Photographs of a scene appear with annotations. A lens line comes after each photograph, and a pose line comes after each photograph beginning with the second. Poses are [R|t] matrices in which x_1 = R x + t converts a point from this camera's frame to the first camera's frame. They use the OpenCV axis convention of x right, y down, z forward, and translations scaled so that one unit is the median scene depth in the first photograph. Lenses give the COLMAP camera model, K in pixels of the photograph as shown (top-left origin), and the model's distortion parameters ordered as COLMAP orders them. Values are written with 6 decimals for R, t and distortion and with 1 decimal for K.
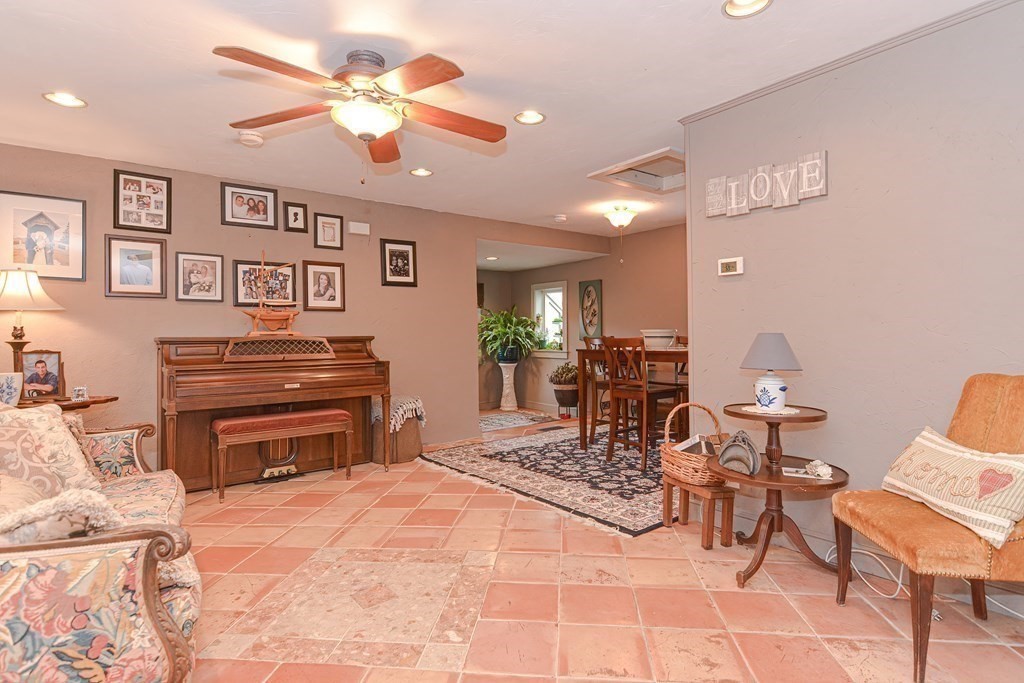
lens RADIAL K [[518.8, 0, 516.1], [0, 518.8, 333.7], [0, 0, 1]] dist [-0.003572, -0.000602]
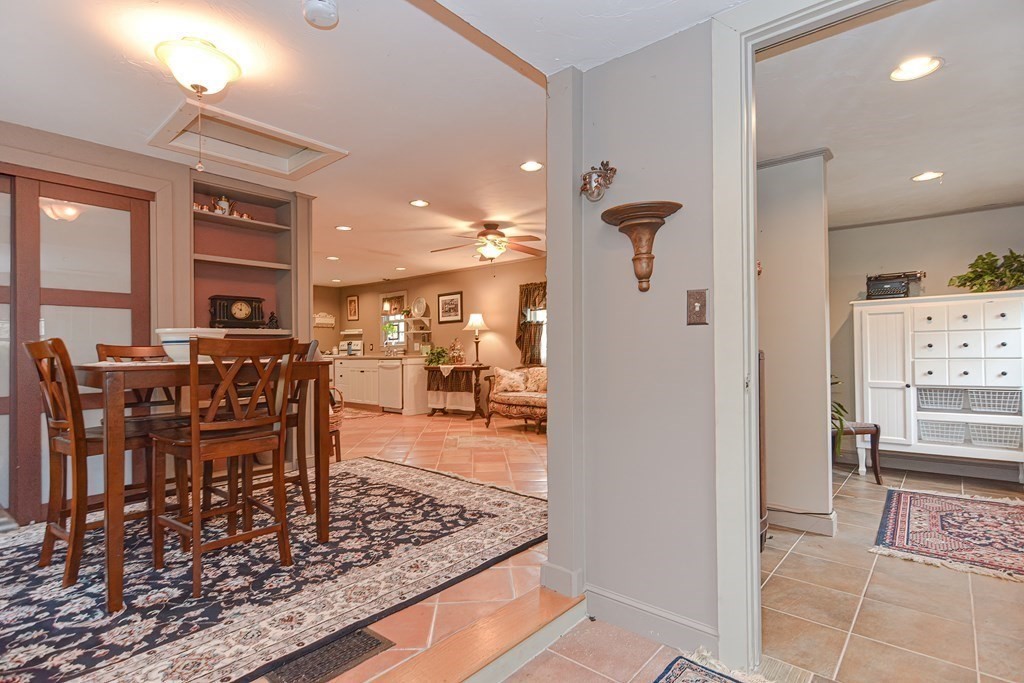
lens RADIAL K [[500.1, 0, 517.0], [0, 500.1, 353.2], [0, 0, 1]] dist [0.011034, -0.005488]
pose [[-0.980899, 0.020677, -0.193417, 0.015822], [0.020575, 0.999785, 0.002534, 0.014714], [0.193428, -0.001494, -0.981113, 0.979755]]
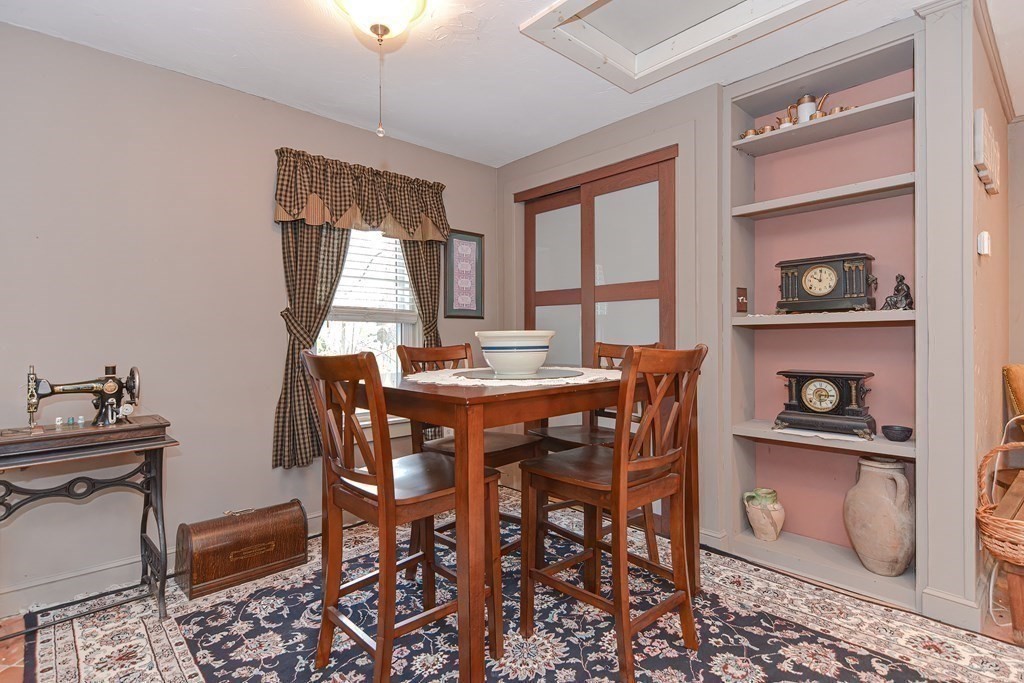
lens RADIAL K [[500.1, 0, 510.9], [0, 500.1, 337.2], [0, 0, 1]] dist [0.011034, -0.005488]
pose [[-0.075357, 0.004068, 0.997148, -0.090304], [0.007485, 0.999966, -0.003514, -0.000956], [-0.997129, 0.007199, -0.075385, 0.624237]]
